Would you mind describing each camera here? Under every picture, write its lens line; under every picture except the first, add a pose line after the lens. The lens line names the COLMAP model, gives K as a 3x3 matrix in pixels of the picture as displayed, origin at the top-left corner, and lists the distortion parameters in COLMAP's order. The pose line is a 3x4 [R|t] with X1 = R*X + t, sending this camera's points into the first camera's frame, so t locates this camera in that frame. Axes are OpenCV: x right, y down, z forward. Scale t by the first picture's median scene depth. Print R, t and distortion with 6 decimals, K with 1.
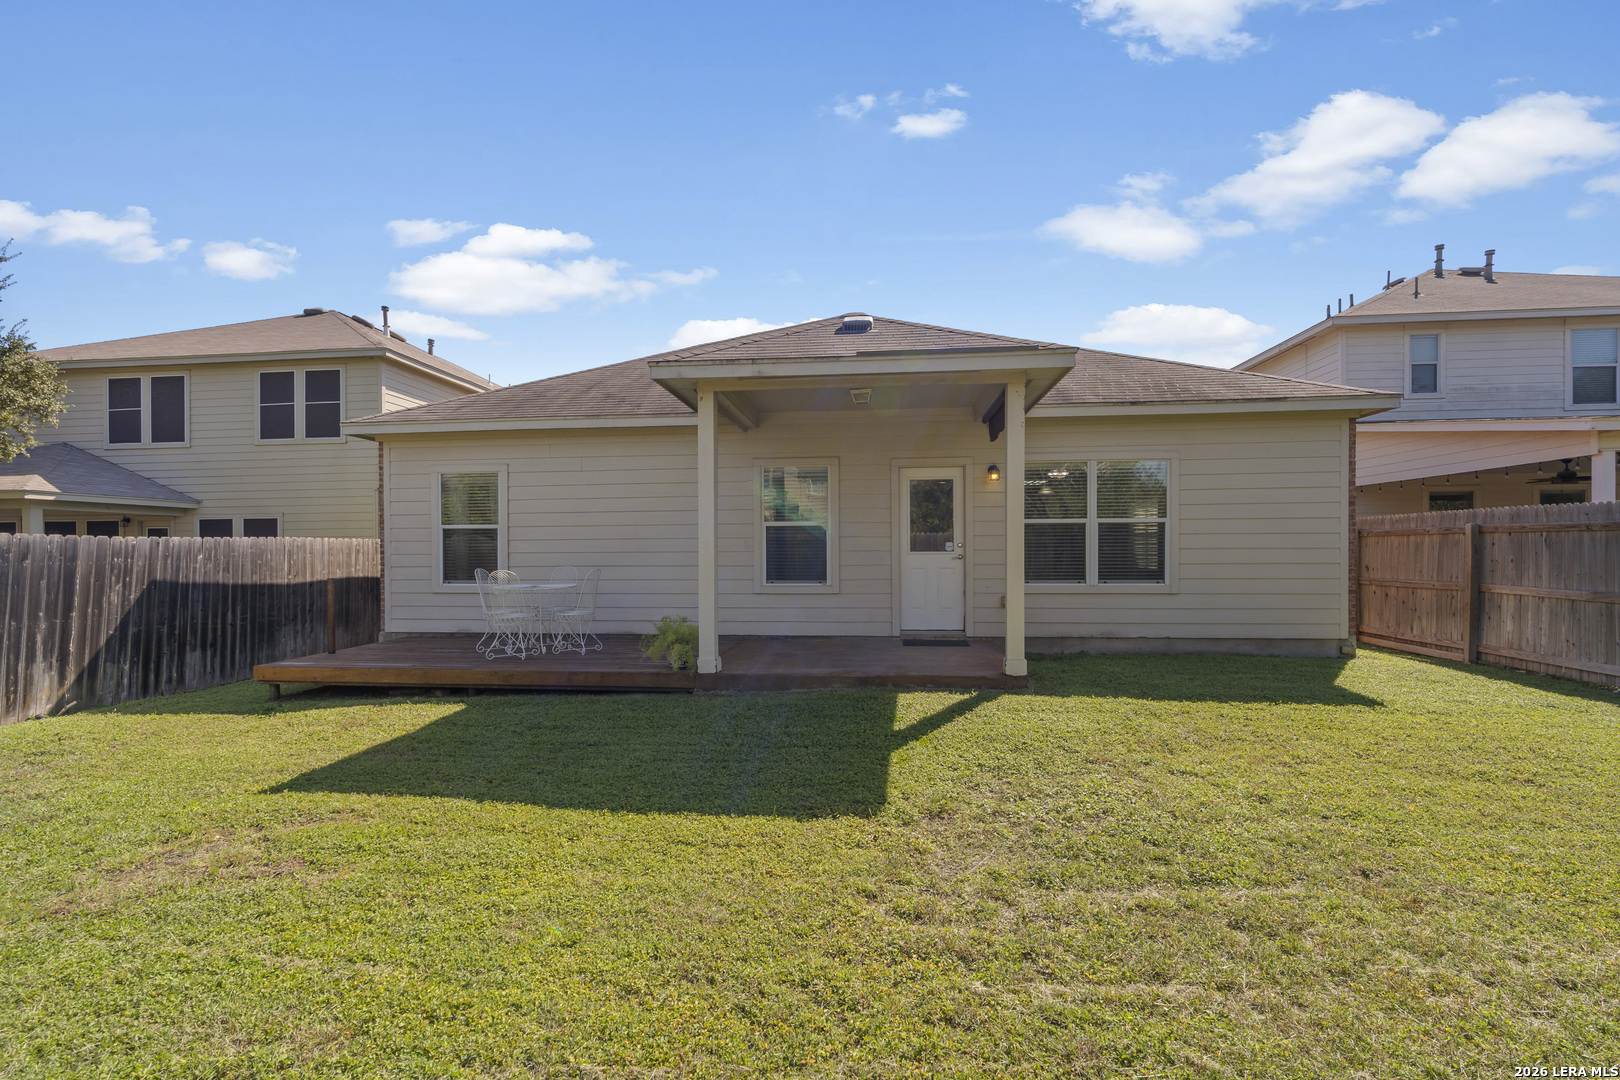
lens RADIAL K [[741.6, 0, 798.3], [0, 741.6, 546.0], [0, 0, 1]] dist [-0.005579, 0.000450]
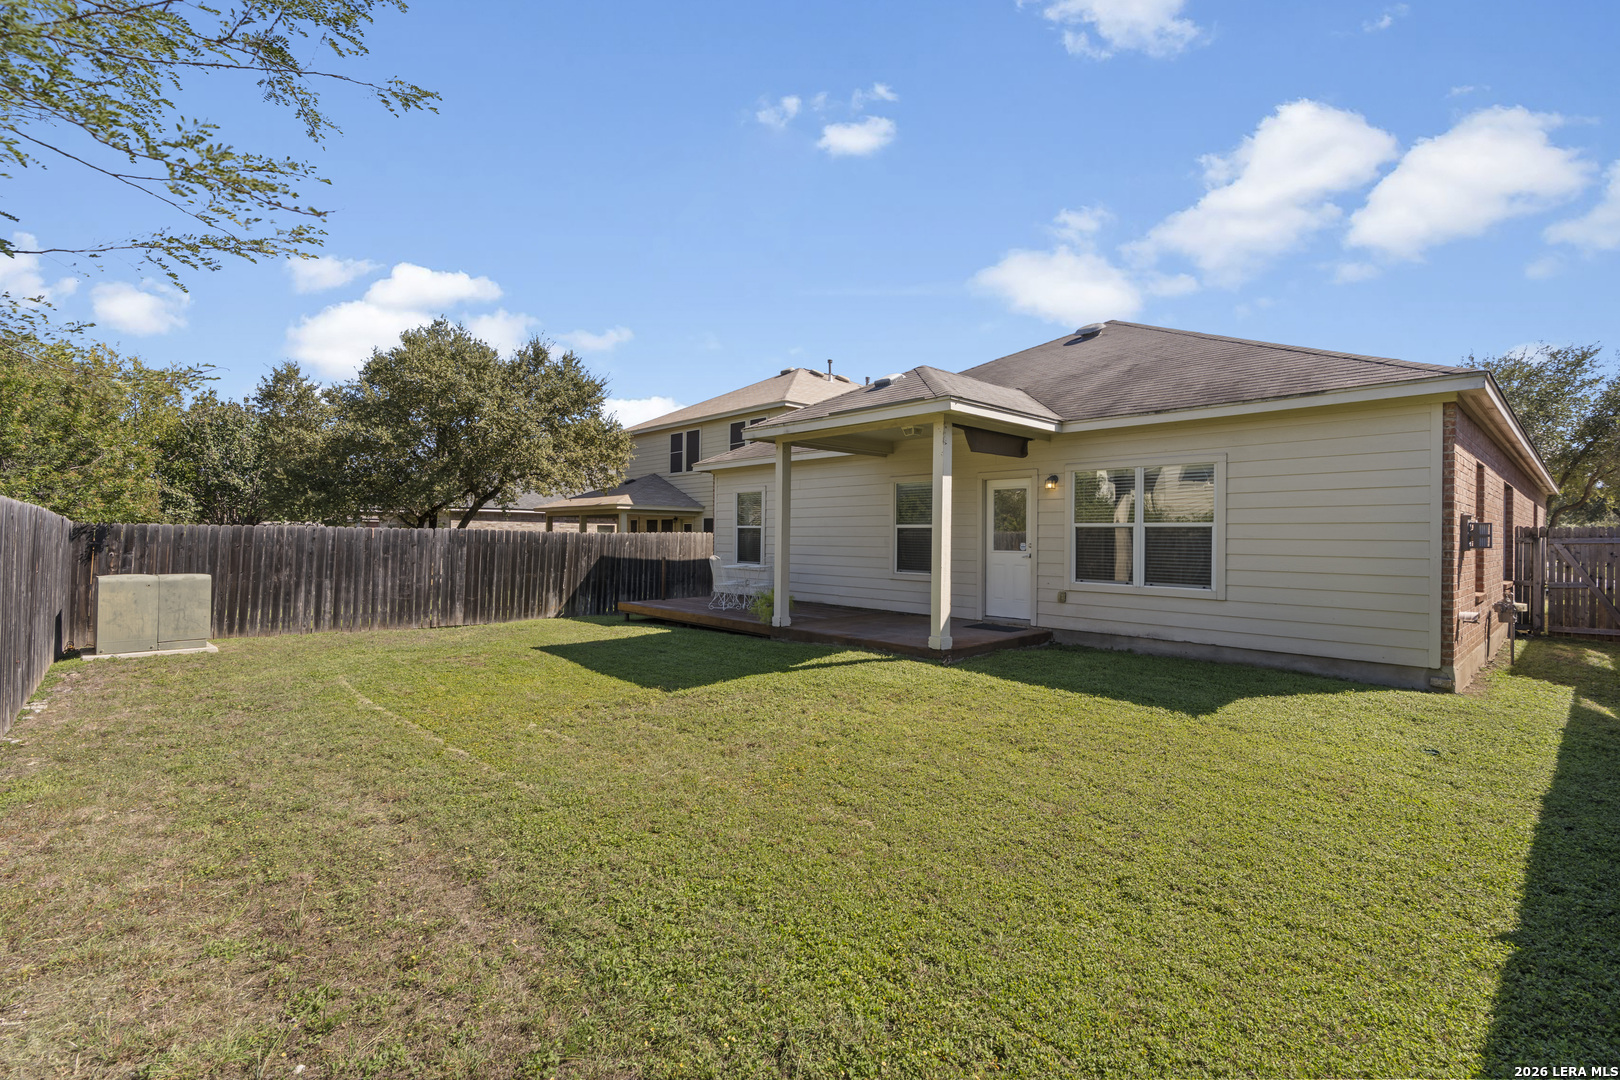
lens RADIAL K [[728.9, 0, 809.6], [0, 728.9, 528.5], [0, 0, 1]] dist [-0.003901, 0.000960]
pose [[0.756981, 0.005794, -0.653411, 0.745237], [-0.010951, 0.999933, -0.003820, -0.020897], [0.653345, 0.010047, 0.756994, -0.081249]]
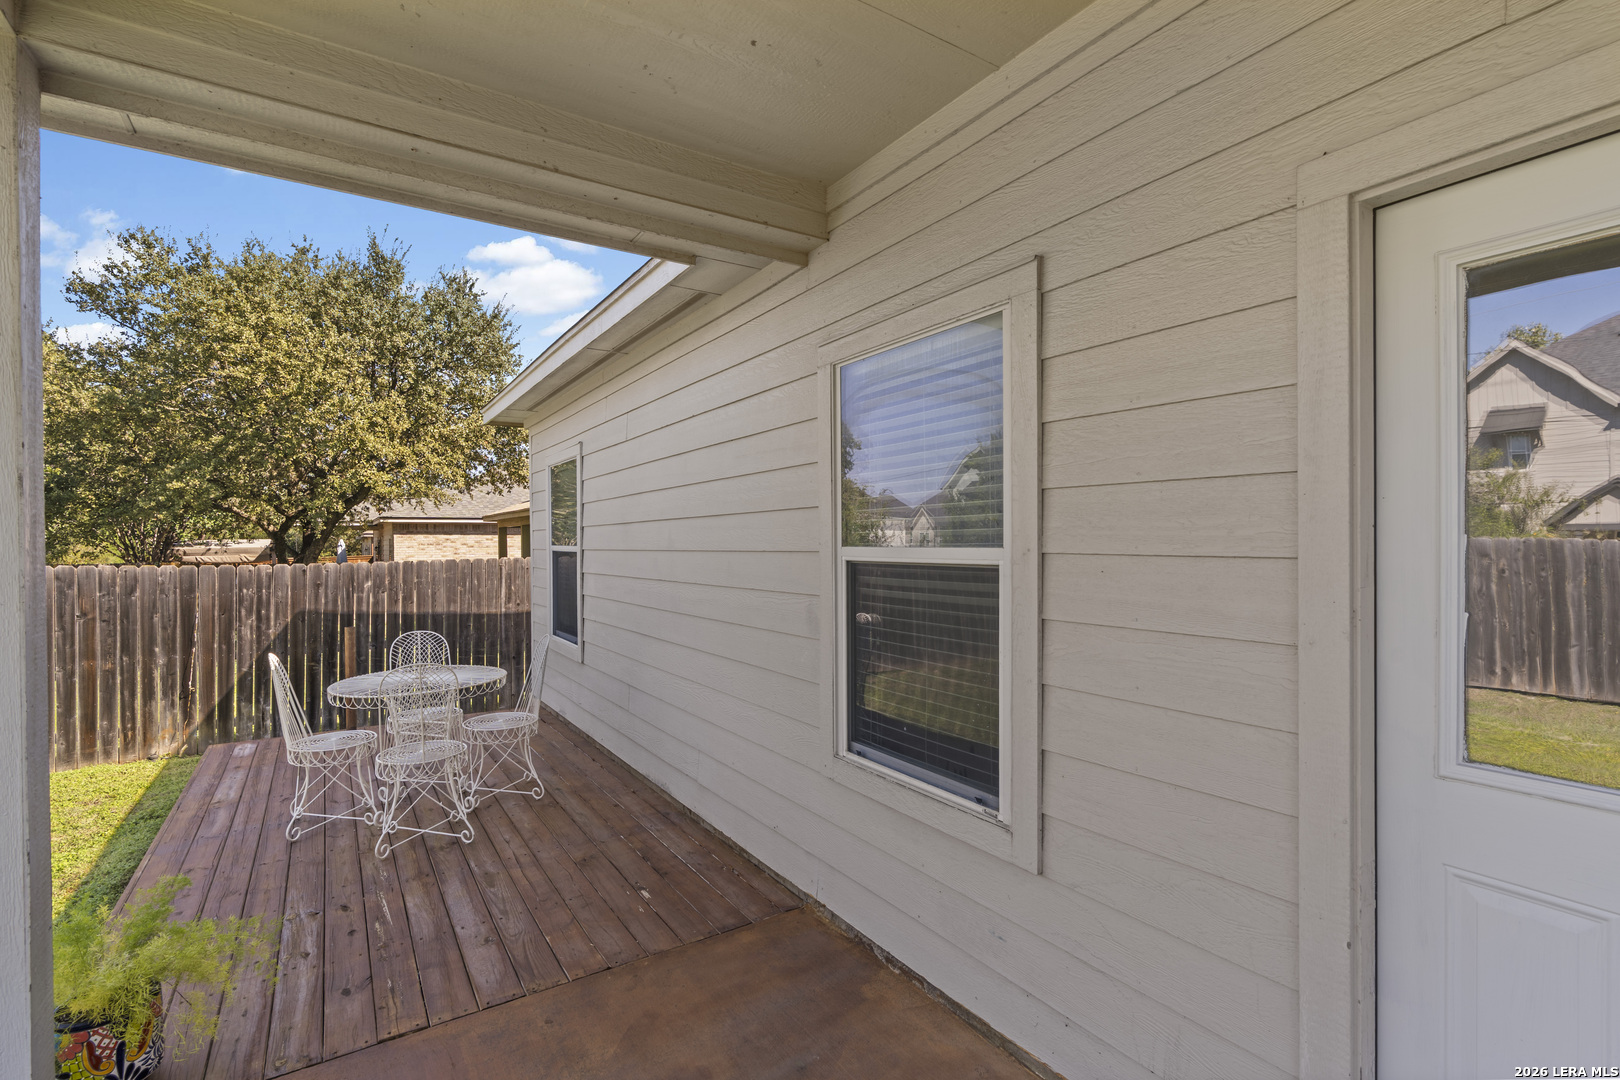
lens RADIAL K [[741.6, 0, 798.3], [0, 741.6, 546.0], [0, 0, 1]] dist [-0.005579, 0.000450]
pose [[0.628208, 0.007383, -0.778011, 0.195406], [0.006670, 0.999867, 0.014874, -0.041566], [0.778017, -0.014533, 0.628075, 0.874597]]
